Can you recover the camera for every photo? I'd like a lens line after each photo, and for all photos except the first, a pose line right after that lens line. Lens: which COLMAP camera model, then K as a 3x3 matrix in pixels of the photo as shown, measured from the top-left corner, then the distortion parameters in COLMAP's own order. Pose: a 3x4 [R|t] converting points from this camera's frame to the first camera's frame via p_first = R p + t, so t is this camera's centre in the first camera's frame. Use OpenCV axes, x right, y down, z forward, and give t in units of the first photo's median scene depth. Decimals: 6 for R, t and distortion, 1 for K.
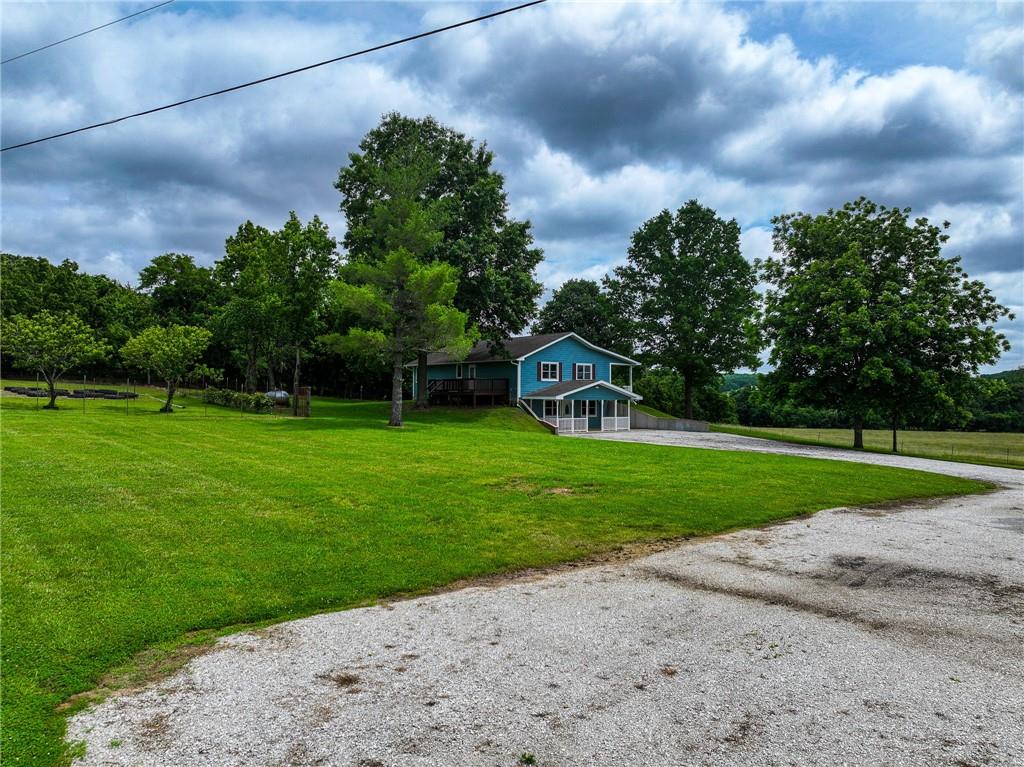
lens RADIAL K [[717.6, 0, 516.4], [0, 717.6, 381.1], [0, 0, 1]] dist [0.005399, -0.001750]
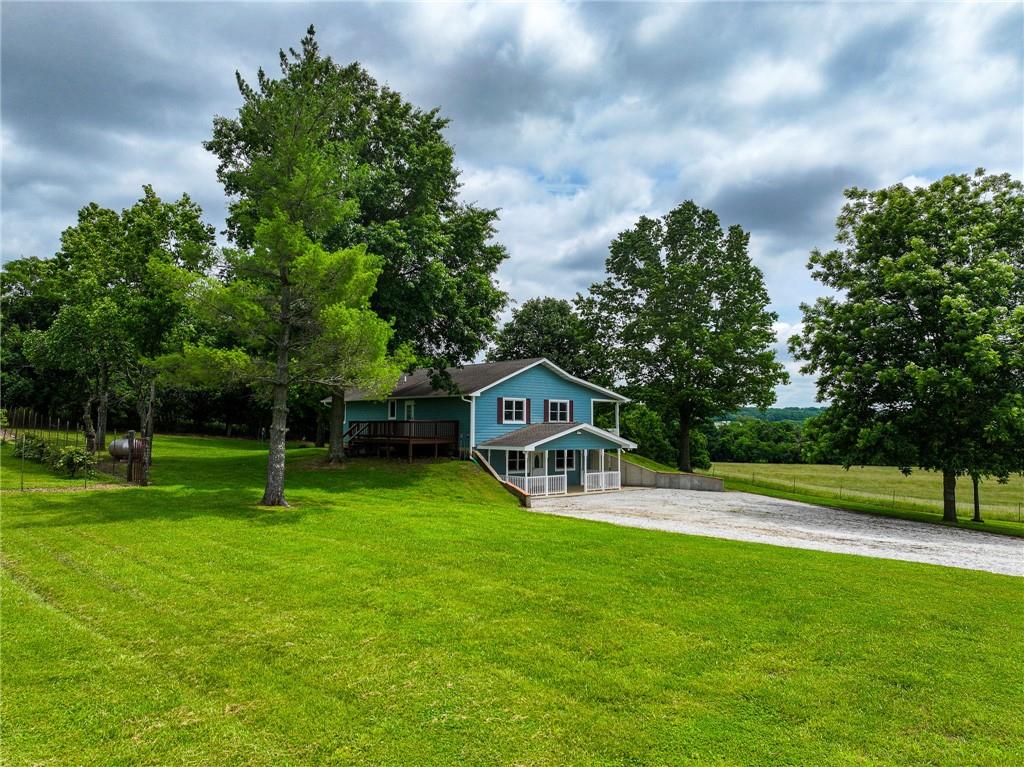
lens RADIAL K [[717.6, 0, 516.4], [0, 717.6, 381.1], [0, 0, 1]] dist [0.005399, -0.001750]
pose [[0.997634, 0.004867, 0.068573, -0.002214], [-0.001942, 0.999088, -0.042663, -0.012168], [-0.068718, 0.042429, 0.996733, 0.256075]]
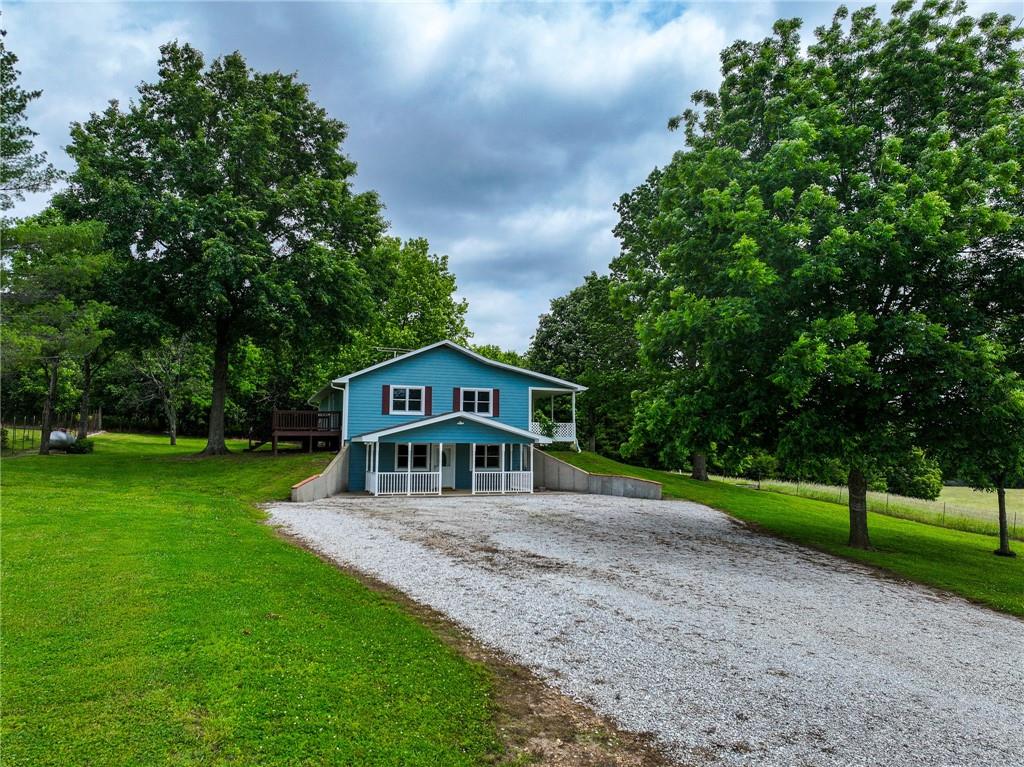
lens RADIAL K [[717.6, 0, 516.4], [0, 717.6, 381.1], [0, 0, 1]] dist [0.005399, -0.001750]
pose [[0.949377, -0.028700, -0.312826, 0.340961], [0.004063, 0.996856, -0.079124, 0.021241], [0.314114, 0.073848, 0.946509, 0.406470]]
